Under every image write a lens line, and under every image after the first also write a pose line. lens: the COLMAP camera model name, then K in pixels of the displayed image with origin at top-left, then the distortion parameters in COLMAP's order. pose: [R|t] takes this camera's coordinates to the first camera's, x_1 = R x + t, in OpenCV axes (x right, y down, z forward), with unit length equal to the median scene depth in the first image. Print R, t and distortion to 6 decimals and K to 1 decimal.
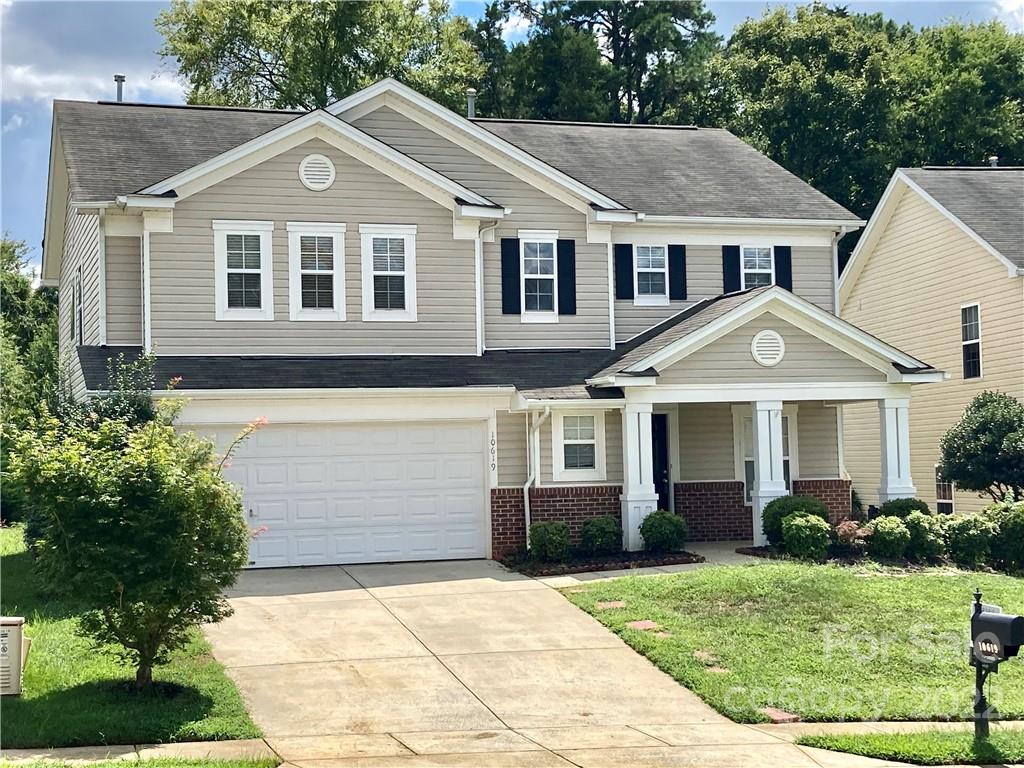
lens RADIAL K [[1664.7, 0, 512.0], [0, 1664.7, 384.0], [0, 0, 1]] dist [0.044393, -0.083595]
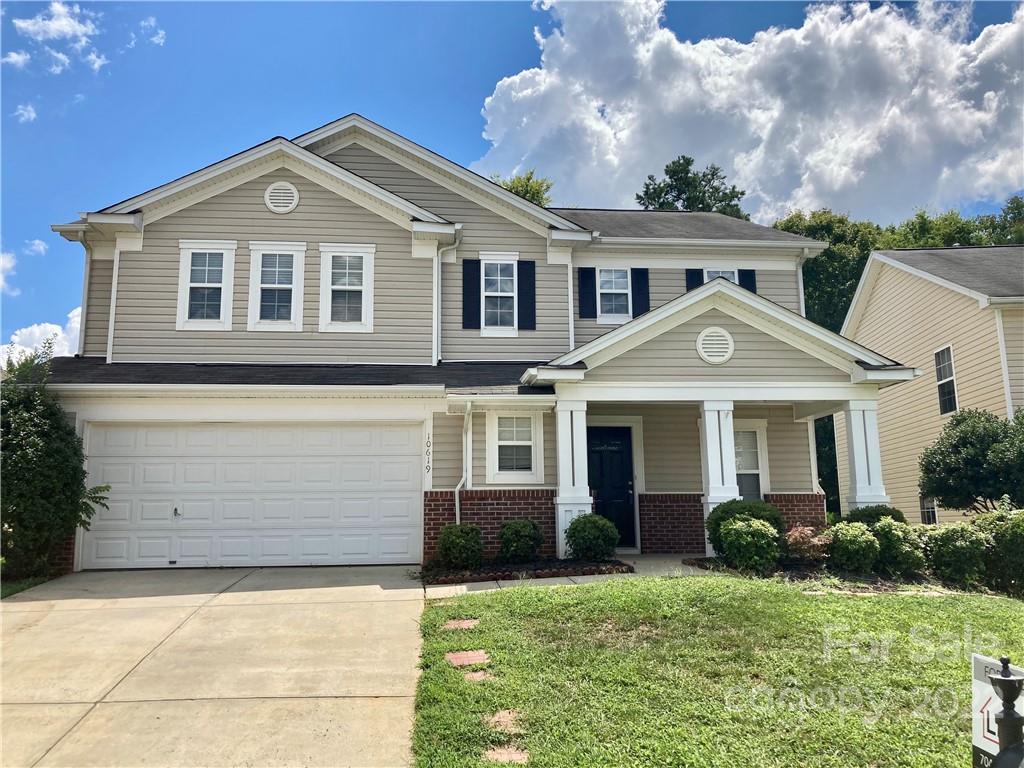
lens RADIAL K [[839.0, 0, 512.0], [0, 839.0, 384.0], [0, 0, 1]] dist [0.006525, 0.007131]
pose [[0.978656, -0.021884, -0.204337, 0.139549], [-0.001787, 0.993370, -0.114947, 0.056474], [0.205498, 0.112859, 0.972128, 0.518503]]
